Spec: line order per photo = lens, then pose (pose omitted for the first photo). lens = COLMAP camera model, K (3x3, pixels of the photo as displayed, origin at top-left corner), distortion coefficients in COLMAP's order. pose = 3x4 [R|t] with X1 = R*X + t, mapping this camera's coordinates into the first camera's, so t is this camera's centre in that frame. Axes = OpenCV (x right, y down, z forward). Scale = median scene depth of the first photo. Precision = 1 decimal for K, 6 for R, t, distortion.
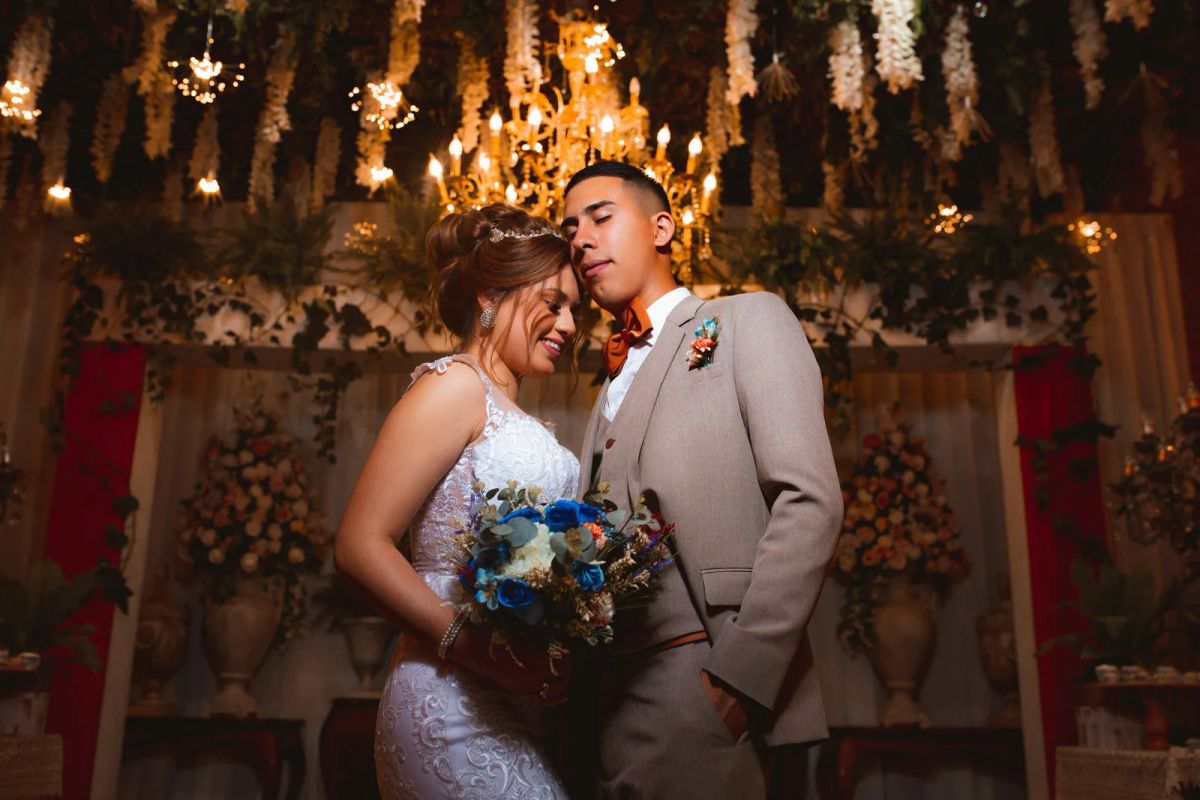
lens RADIAL K [[1152.9, 0, 600.0], [0, 1152.9, 400.0], [0, 0, 1]] dist [-0.060877, 0.093491]
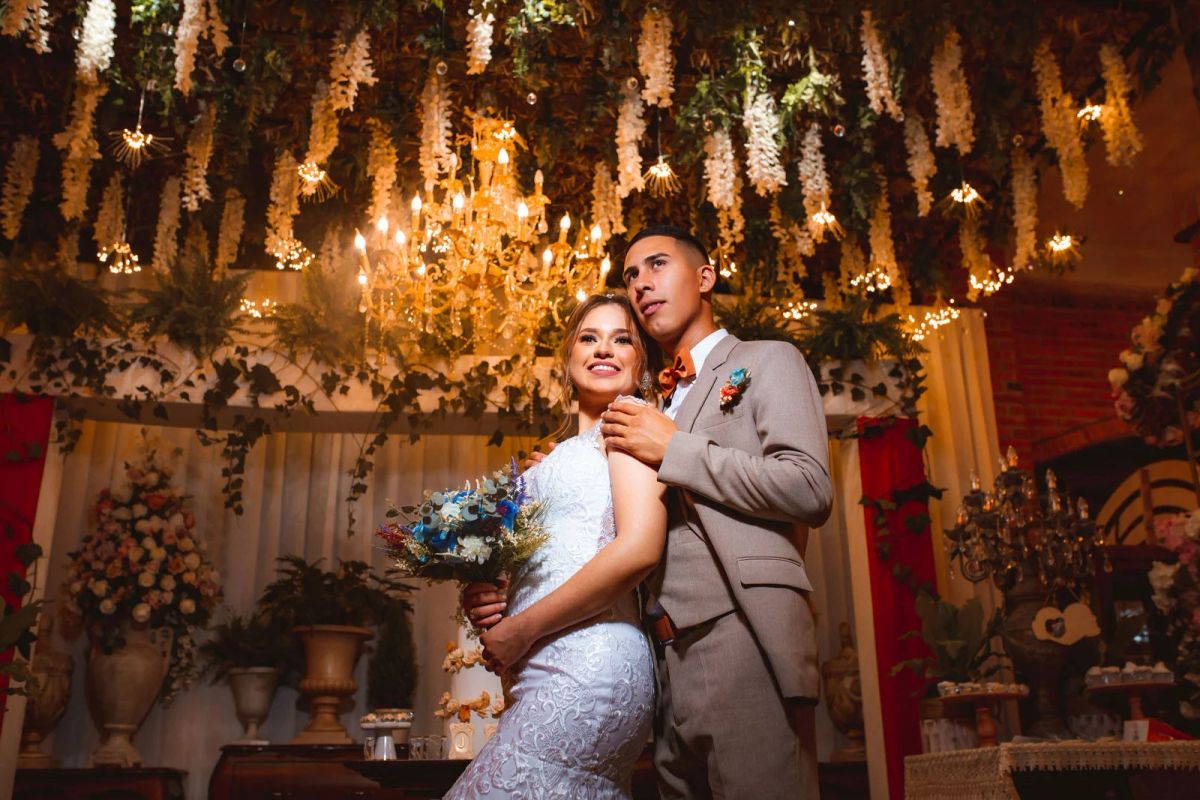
lens RADIAL K [[1152.9, 0, 600.0], [0, 1152.9, 400.0], [0, 0, 1]] dist [-0.060877, 0.093491]
pose [[0.988157, 0.025410, 0.151325, -0.066406], [-0.014803, 0.997380, -0.070814, 0.019884], [-0.152727, 0.067736, 0.985944, -0.091797]]
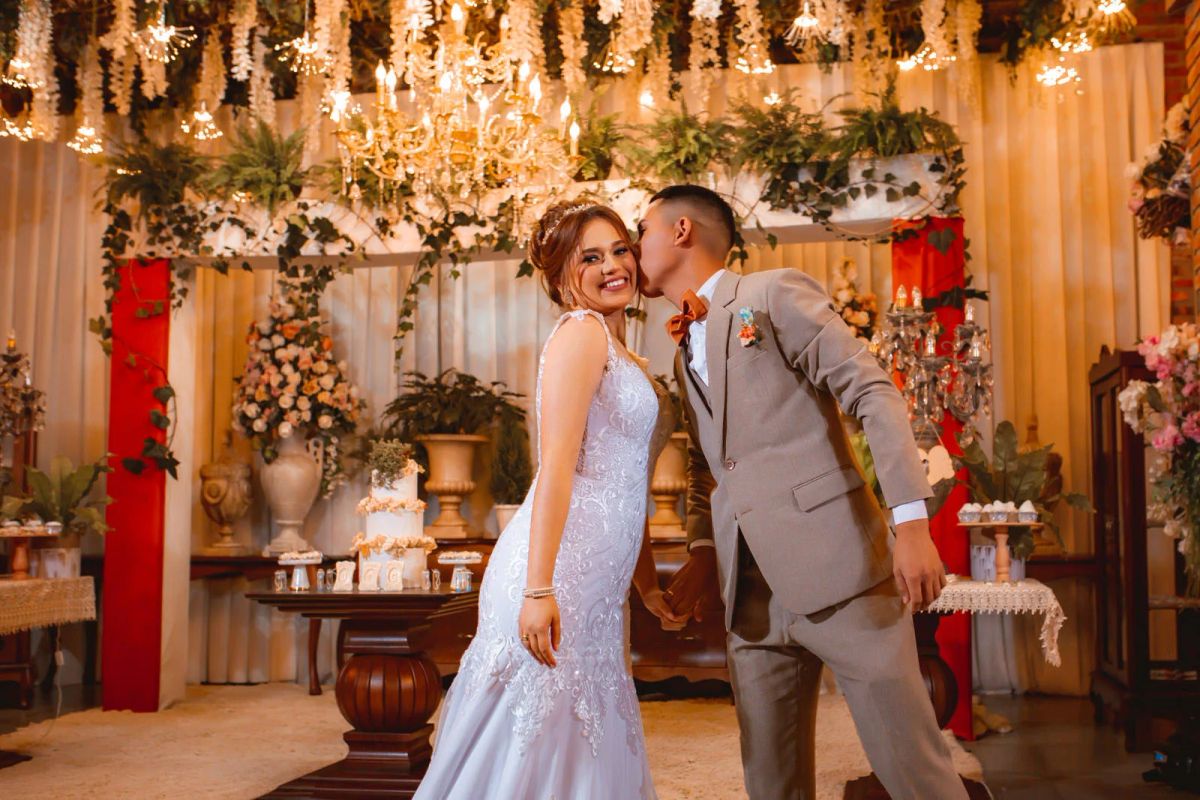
lens RADIAL K [[1297.5, 0, 670.9], [0, 1297.5, 444.6], [0, 0, 1]] dist [-0.053954, 0.082855]
pose [[0.984583, -0.027933, -0.172673, 0.354111], [0.062524, 0.978149, 0.198281, -0.093946], [0.163361, -0.206020, 0.964815, -0.260427]]
